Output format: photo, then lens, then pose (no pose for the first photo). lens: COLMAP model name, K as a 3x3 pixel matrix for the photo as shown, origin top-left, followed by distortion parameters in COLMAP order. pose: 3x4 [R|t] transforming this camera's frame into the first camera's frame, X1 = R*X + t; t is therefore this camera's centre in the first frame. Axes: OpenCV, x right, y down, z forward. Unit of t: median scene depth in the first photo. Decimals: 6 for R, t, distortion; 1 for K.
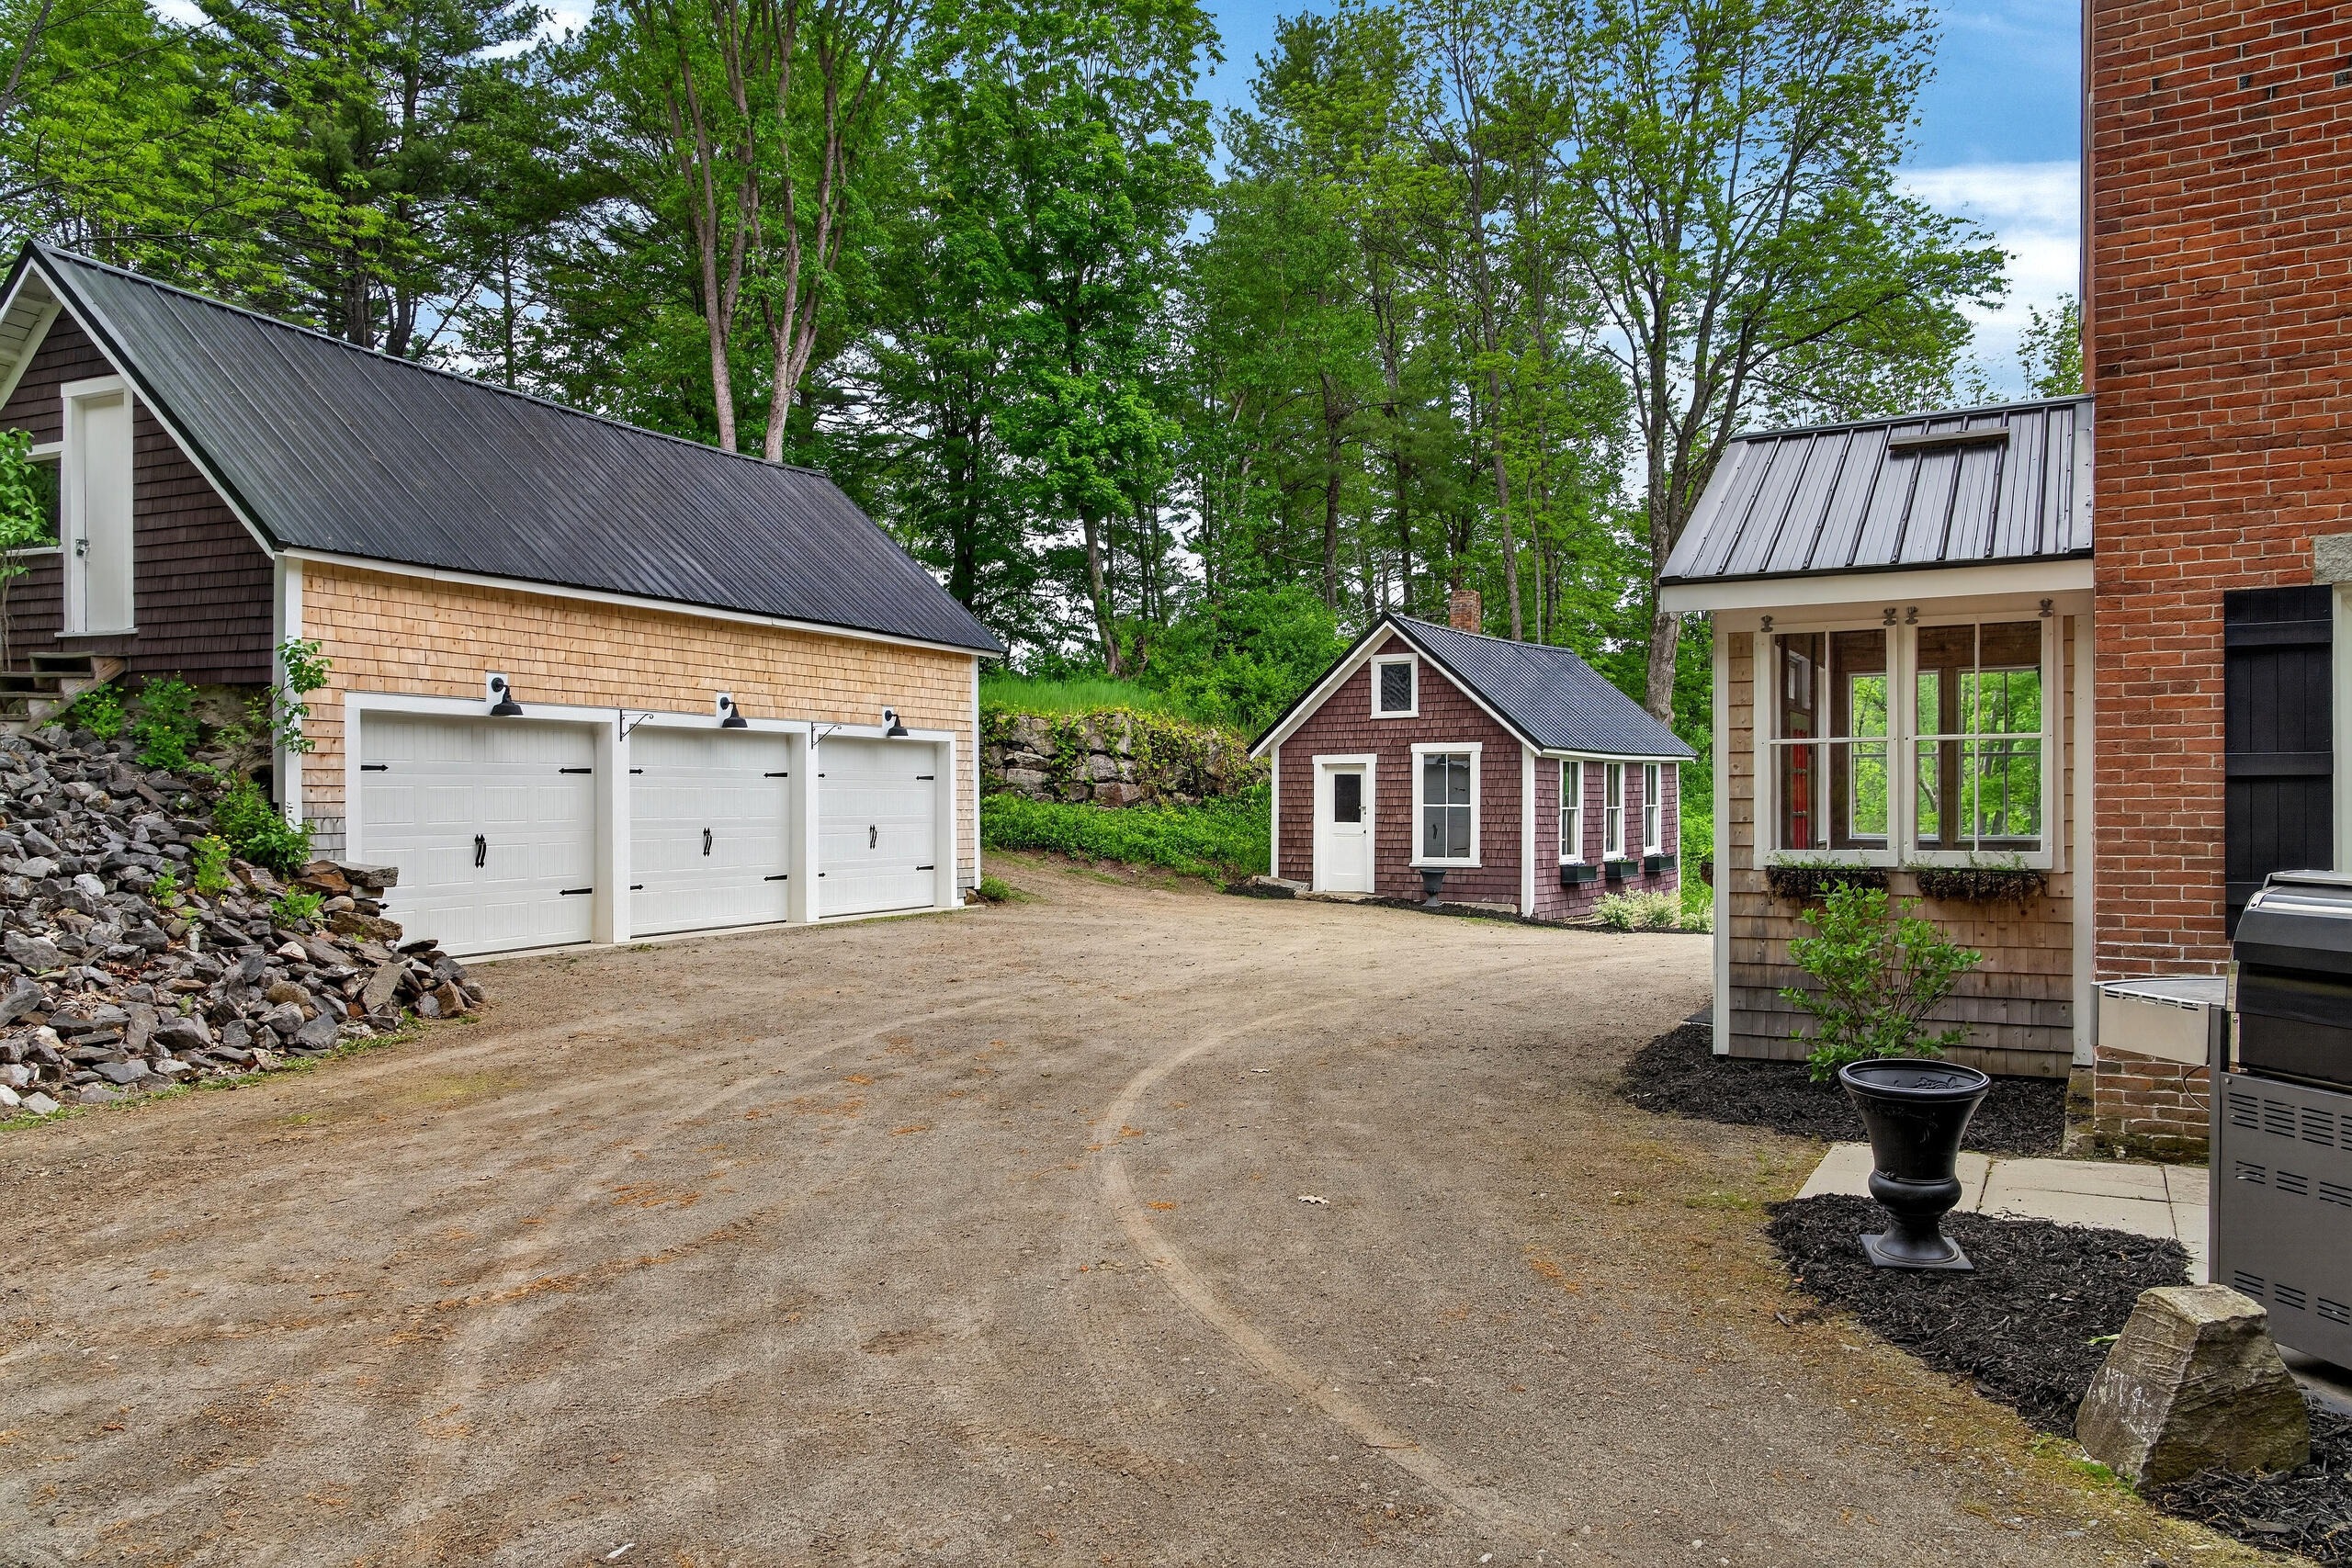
lens RADIAL K [[1579.9, 0, 1176.0], [0, 1579.9, 784.0], [0, 0, 1]] dist [-0.019567, 0.000223]
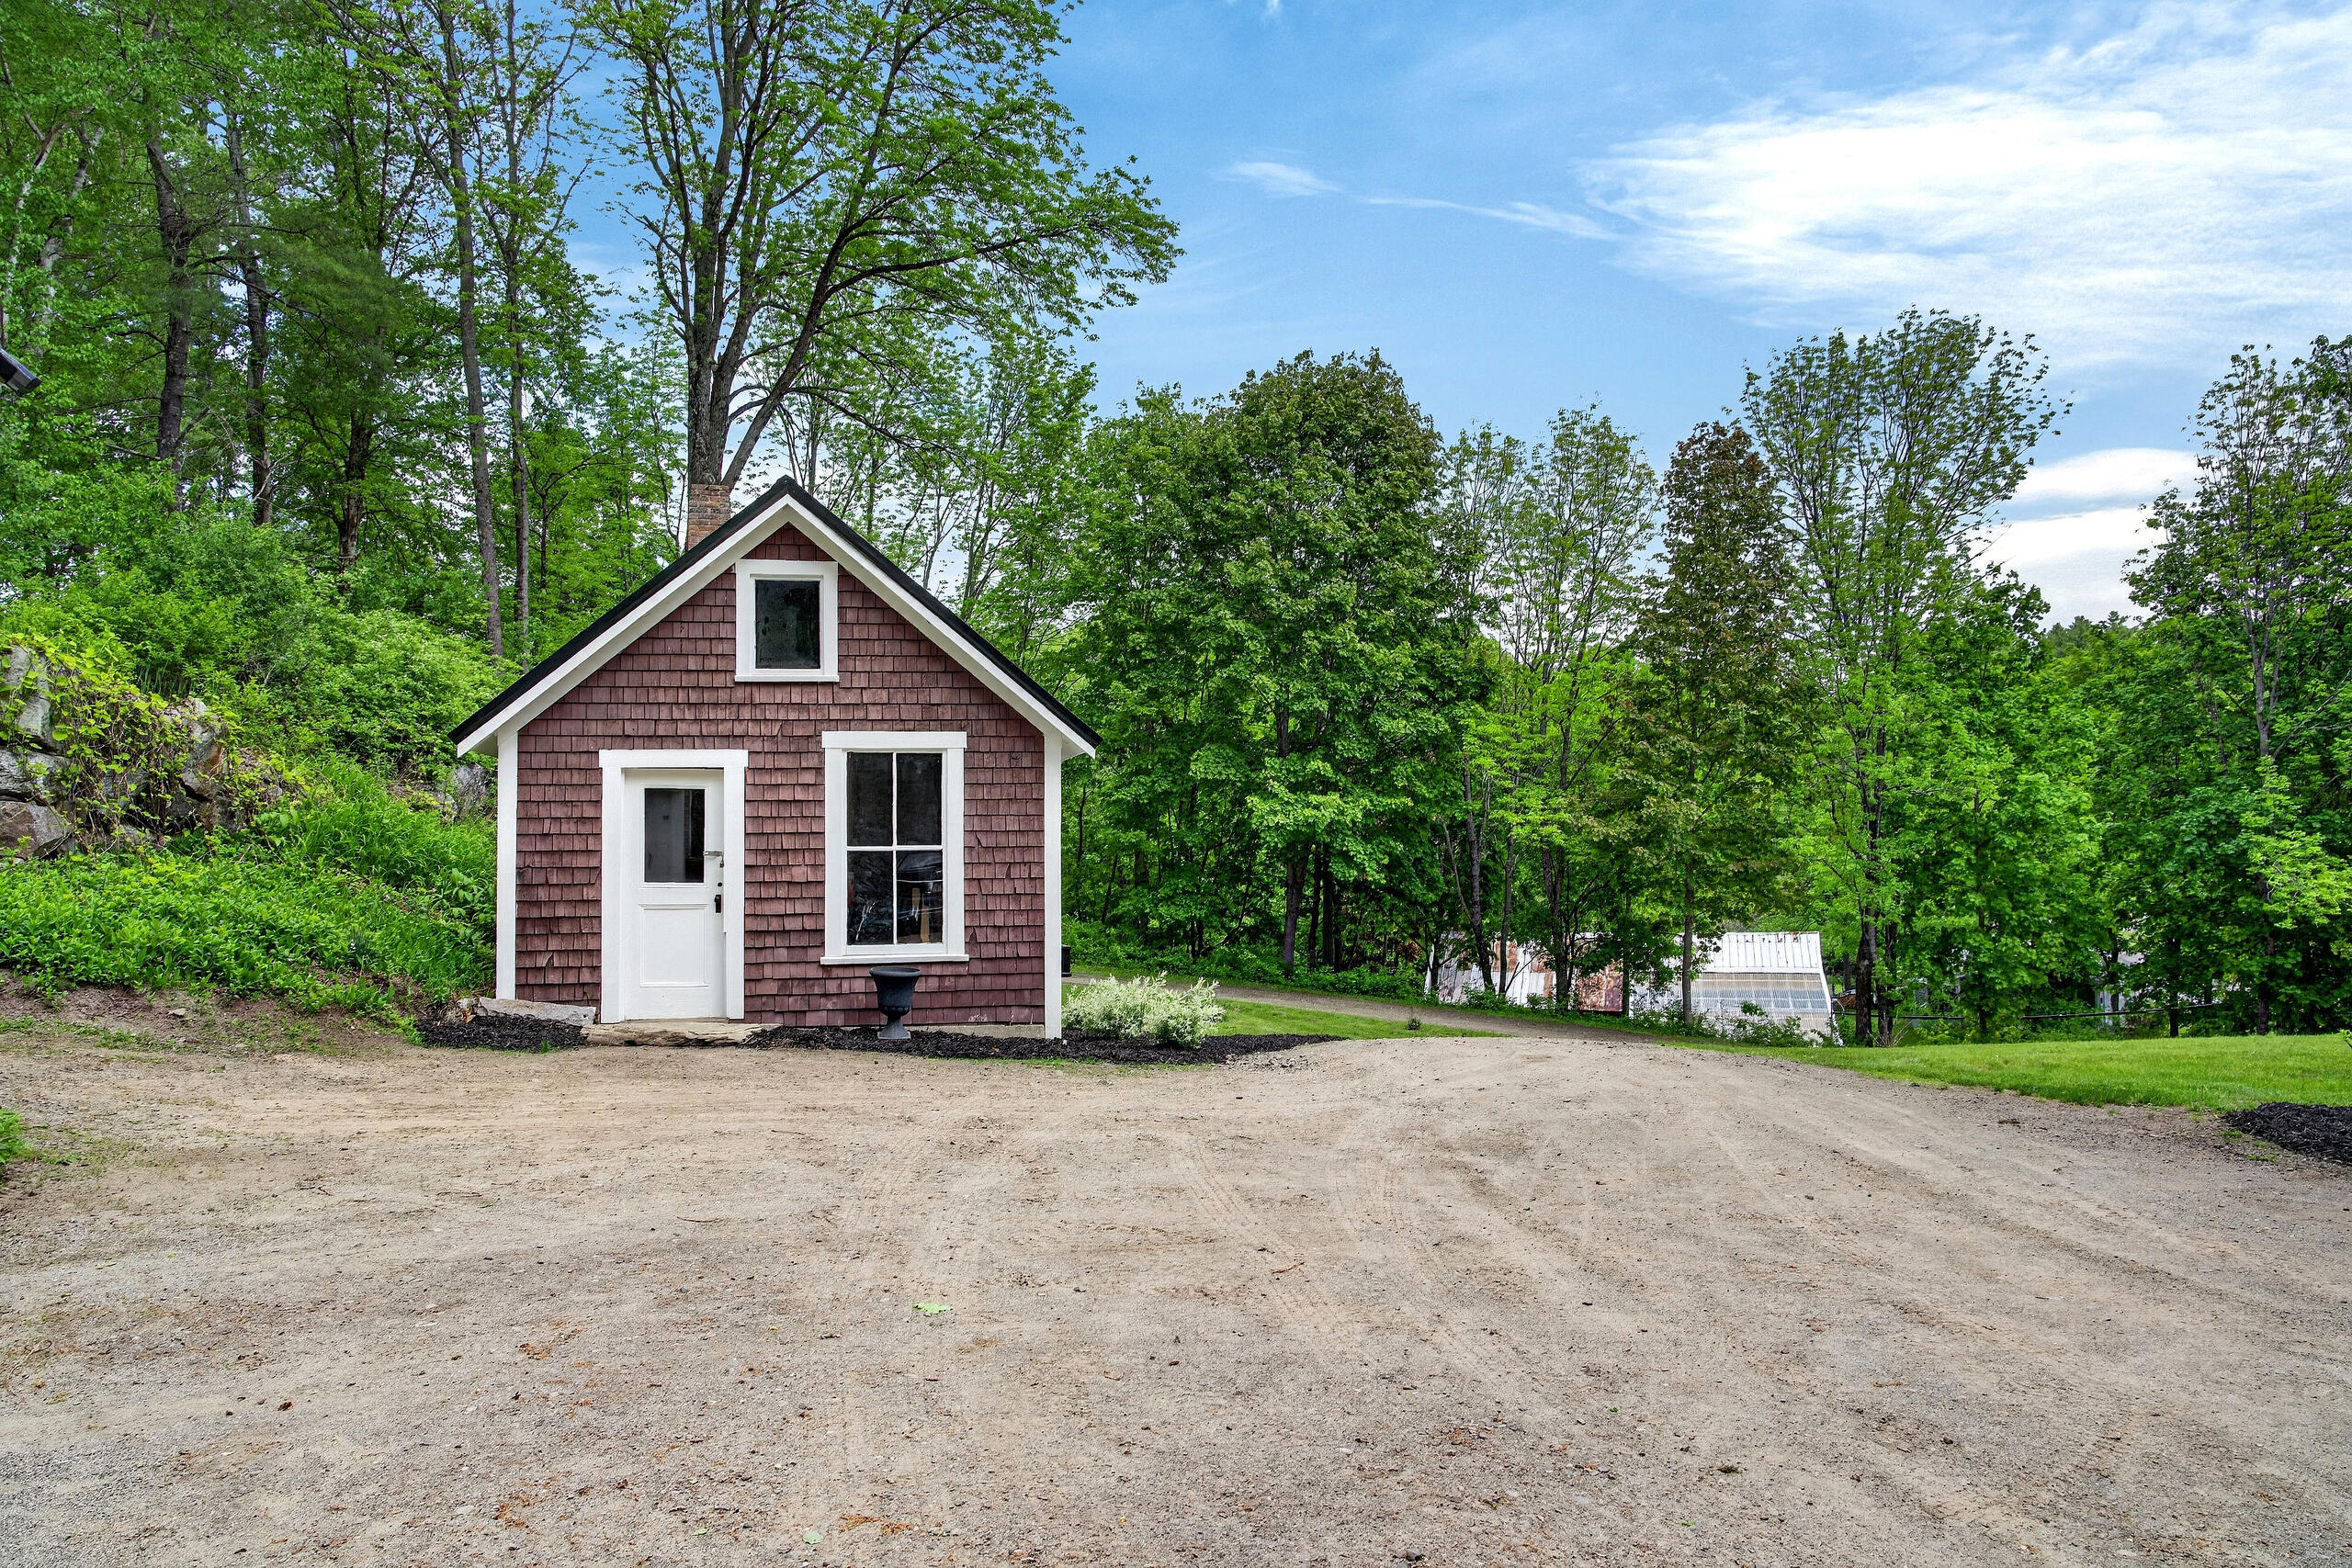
lens RADIAL K [[1579.9, 0, 1176.0], [0, 1579.9, 784.0], [0, 0, 1]] dist [-0.019567, 0.000223]
pose [[0.698602, 0.017829, 0.715289, -0.146805], [-0.002911, 0.999752, -0.022077, 0.003240], [-0.715505, 0.013340, 0.698480, 0.541680]]
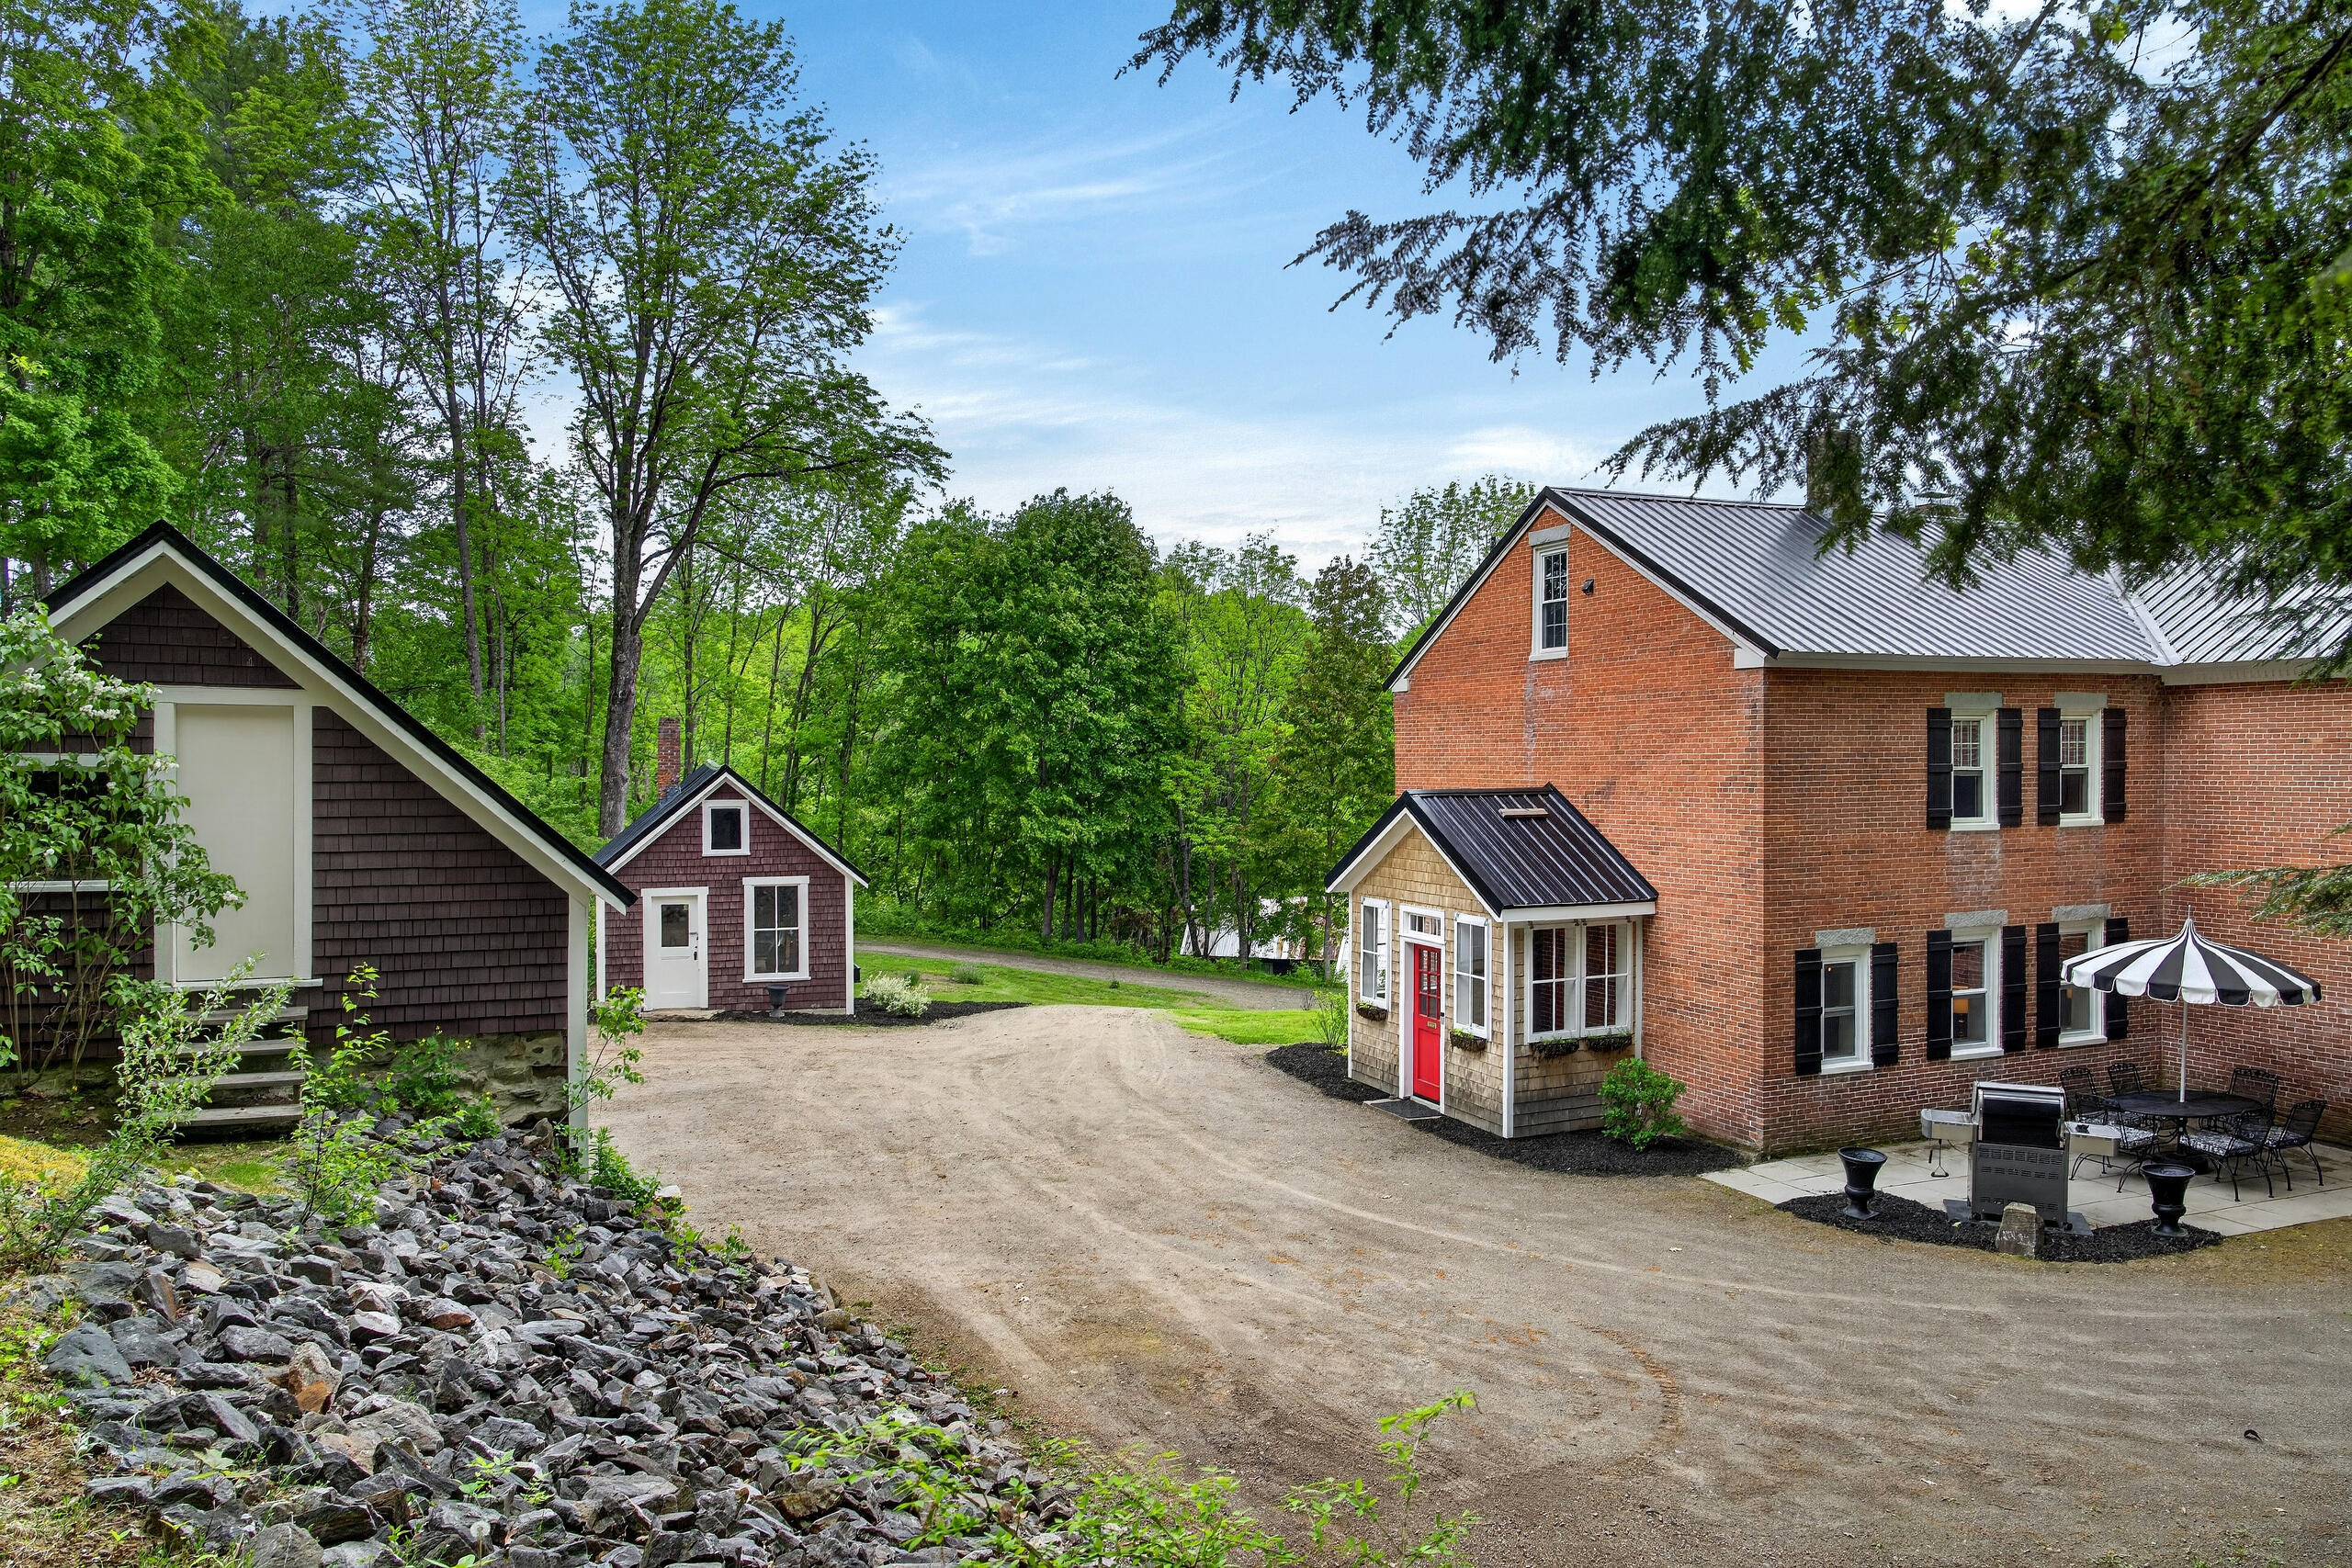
lens RADIAL K [[1534.3, 0, 1176.0], [0, 1534.3, 784.0], [0, 0, 1]] dist [-0.067124, 0.077564]
pose [[0.624316, -0.014975, 0.781028, -0.529938], [-0.001176, 0.999797, 0.020109, -0.117539], [-0.781171, -0.013472, 0.624172, 0.044383]]
